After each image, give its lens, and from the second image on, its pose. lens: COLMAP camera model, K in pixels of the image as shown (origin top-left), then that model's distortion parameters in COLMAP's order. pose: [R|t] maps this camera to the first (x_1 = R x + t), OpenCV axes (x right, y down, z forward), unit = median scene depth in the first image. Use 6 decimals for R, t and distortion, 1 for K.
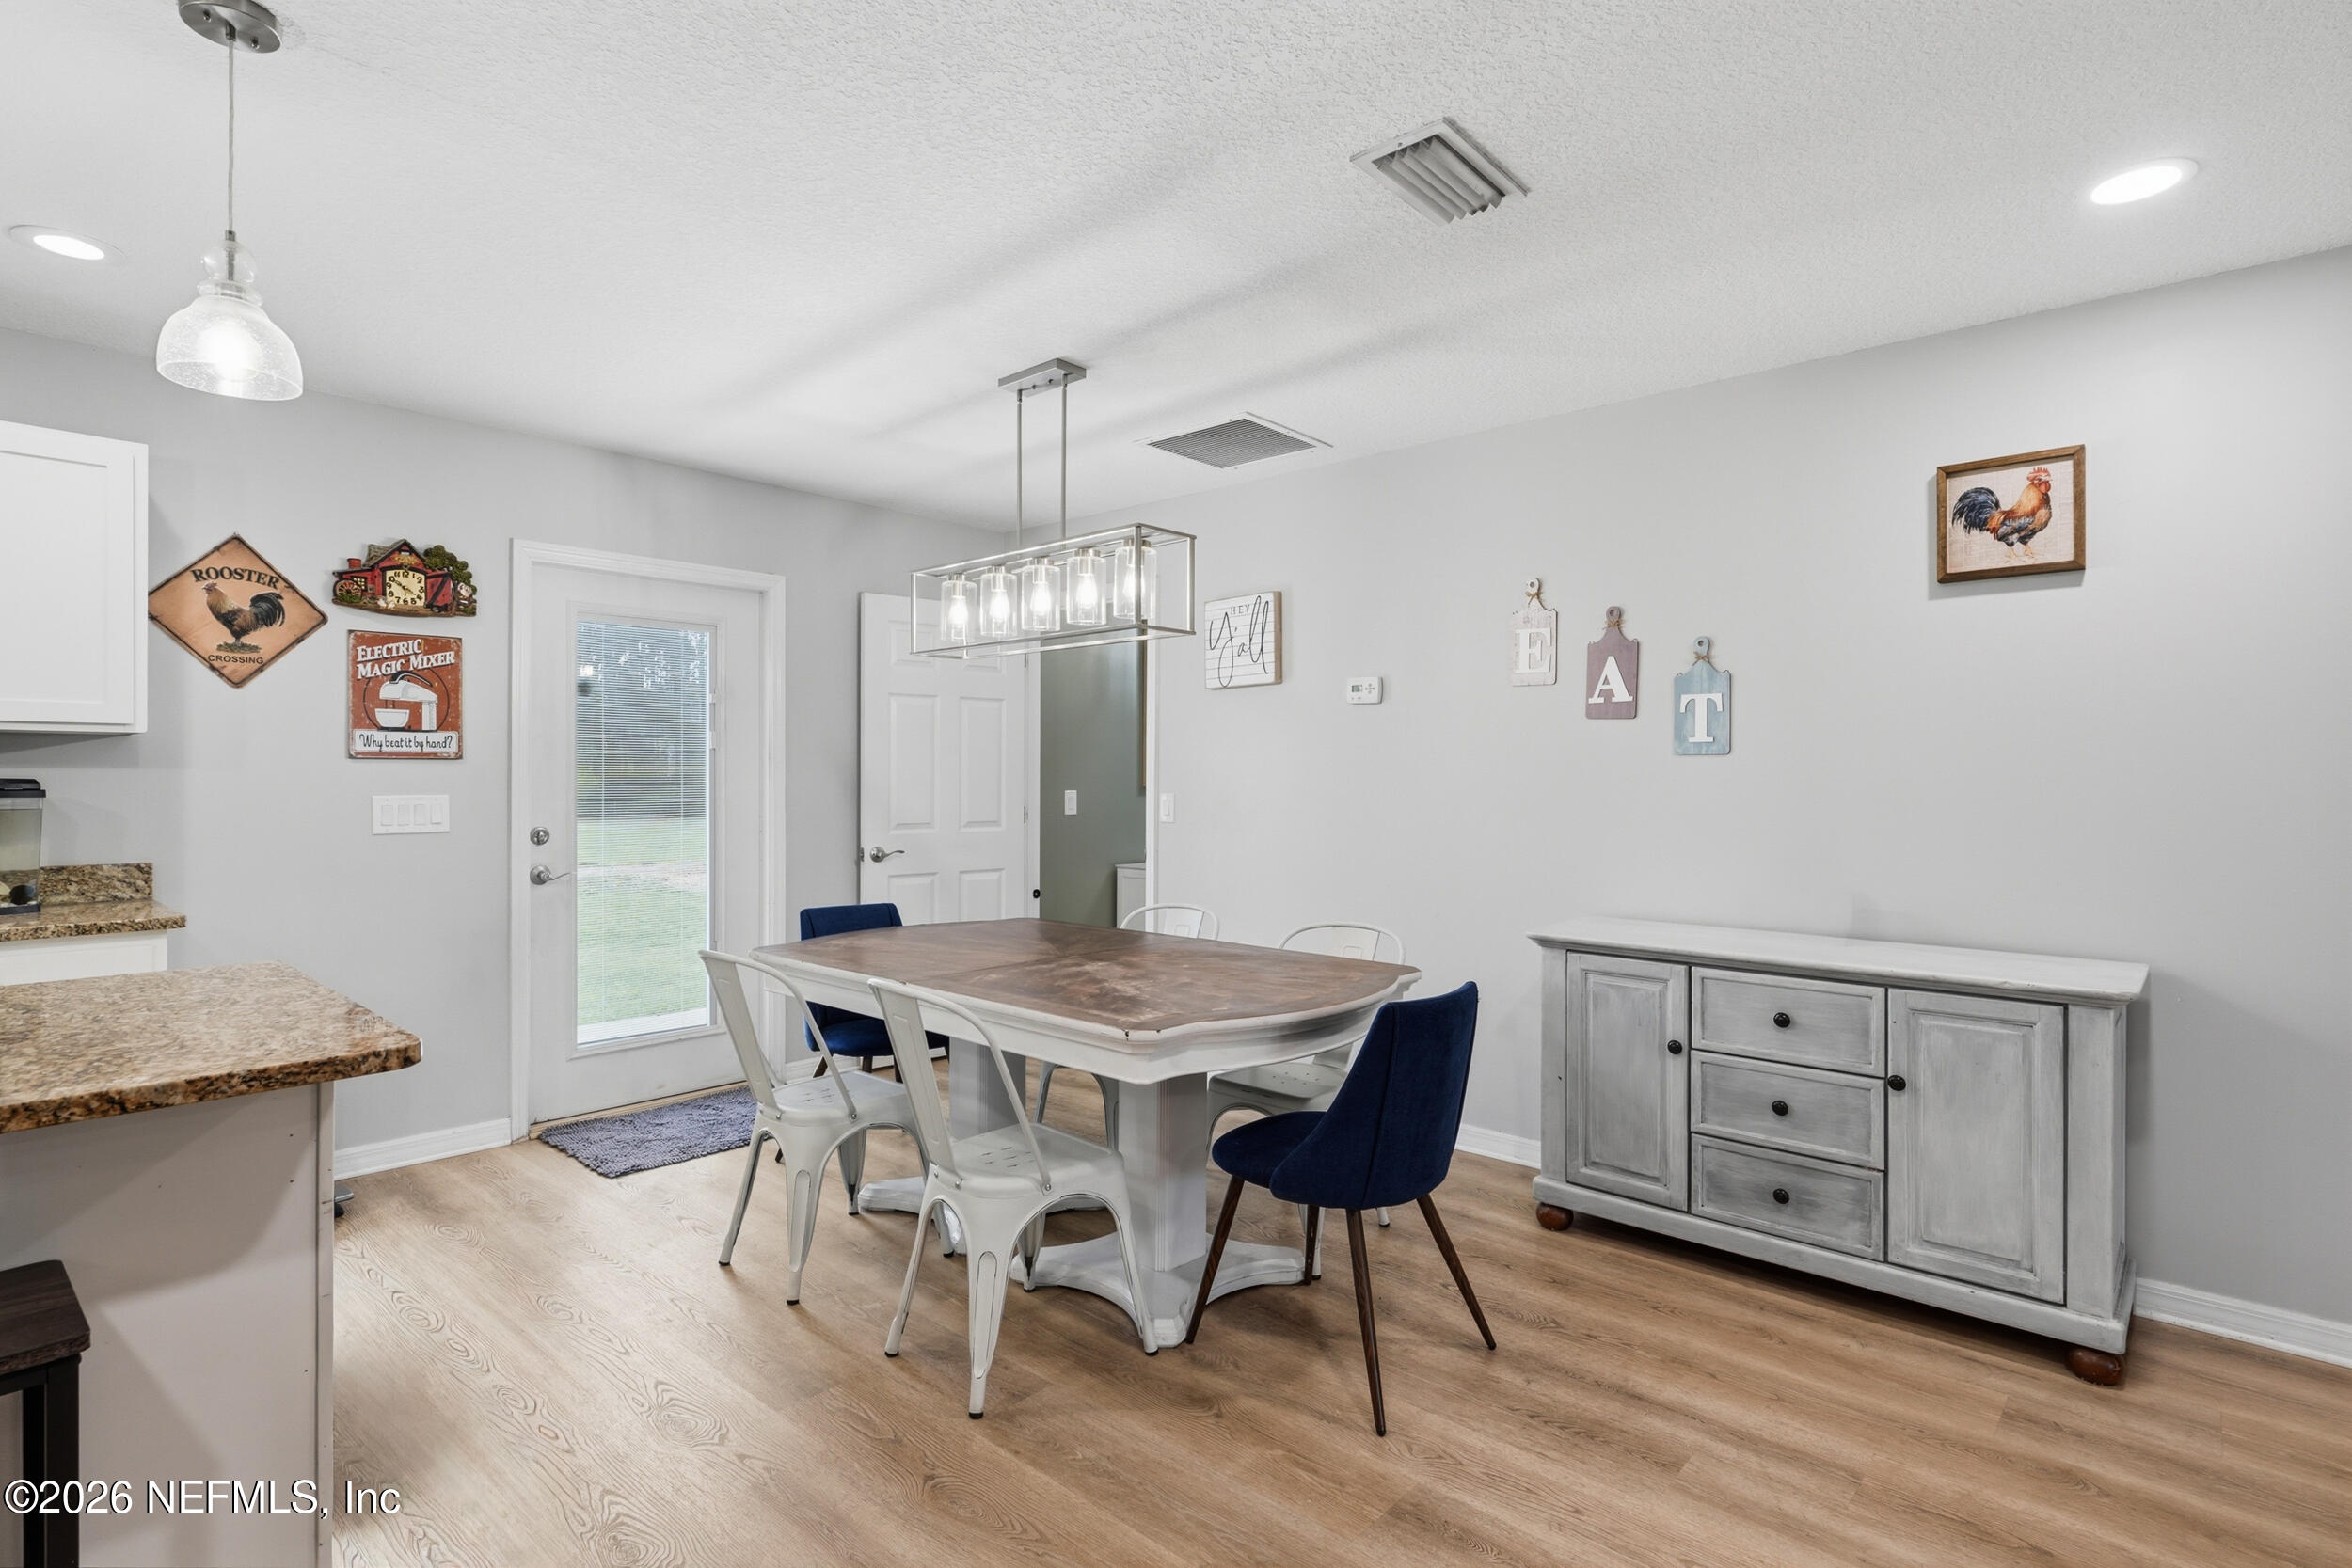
lens RADIAL K [[1178.4, 0, 1176.0], [0, 1178.4, 784.0], [0, 0, 1]] dist [0.005430, 0.000164]
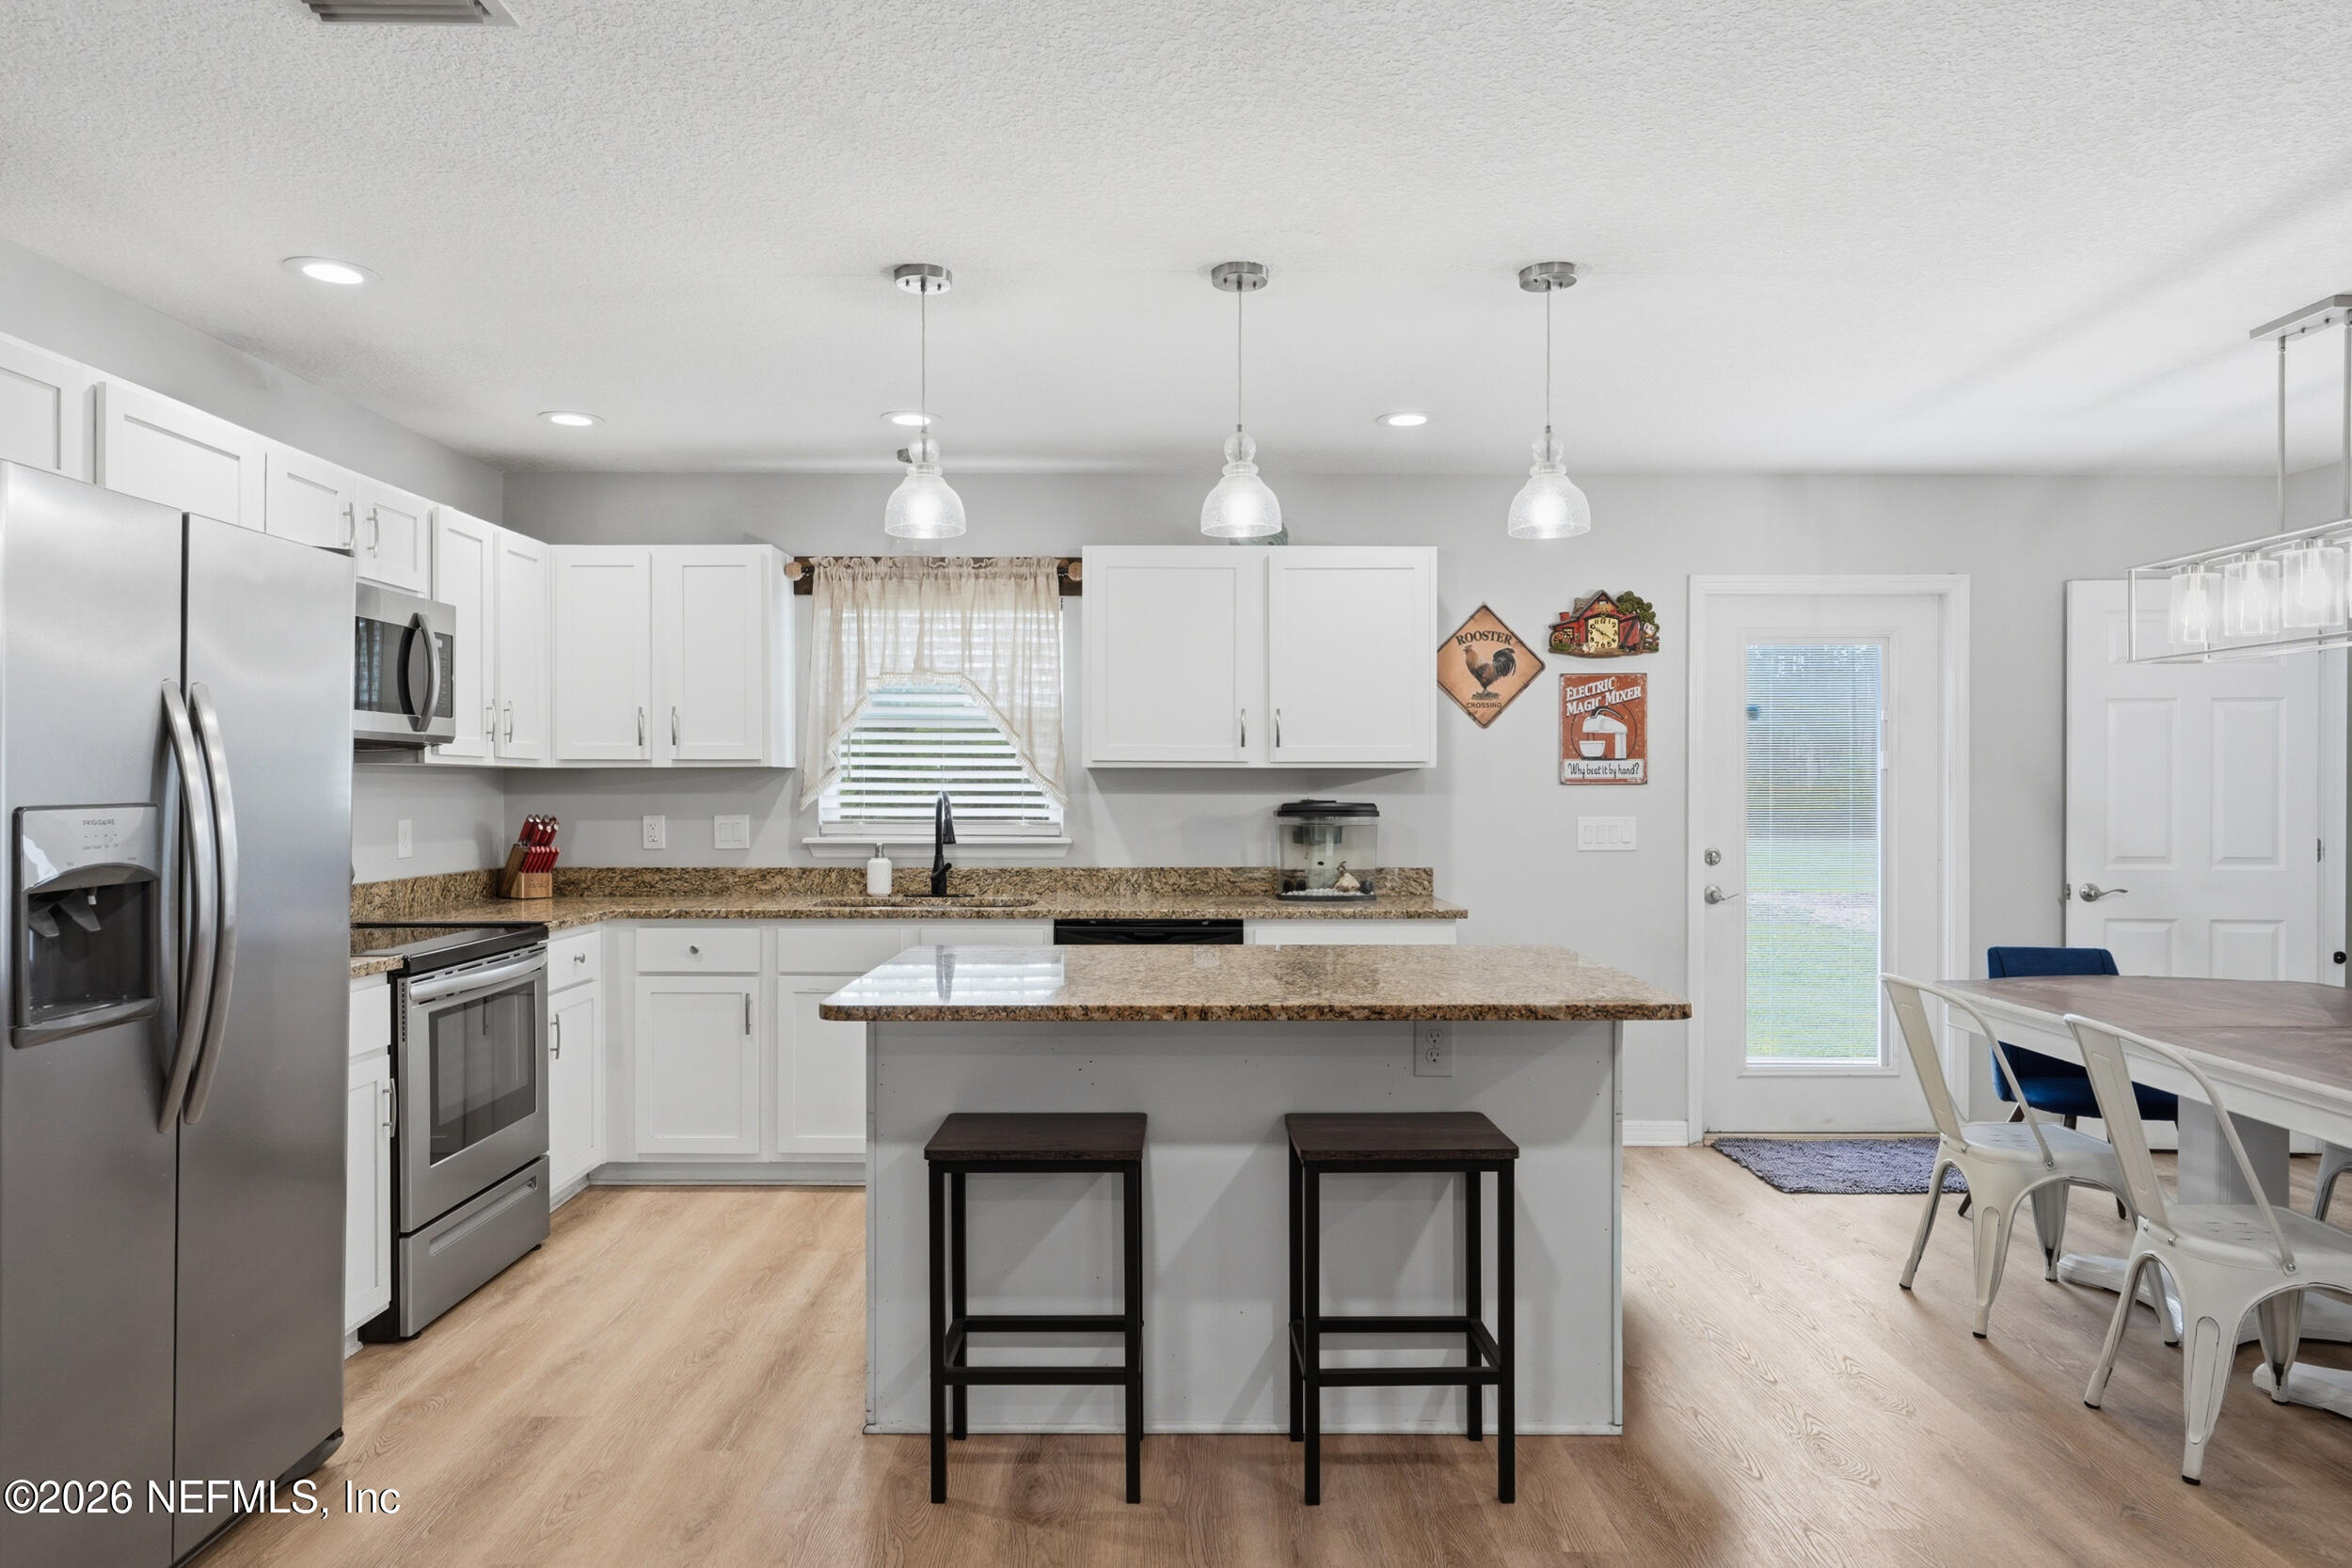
lens RADIAL K [[1415.5, 0, 1157.8], [0, 1415.5, 790.6], [0, 0, 1]] dist [-0.003193, 0.000792]
pose [[0.668219, -0.000311, -0.743965, 0.073998], [-0.002959, 0.999991, -0.003076, -0.010825], [0.743959, 0.004257, 0.668212, -0.234285]]
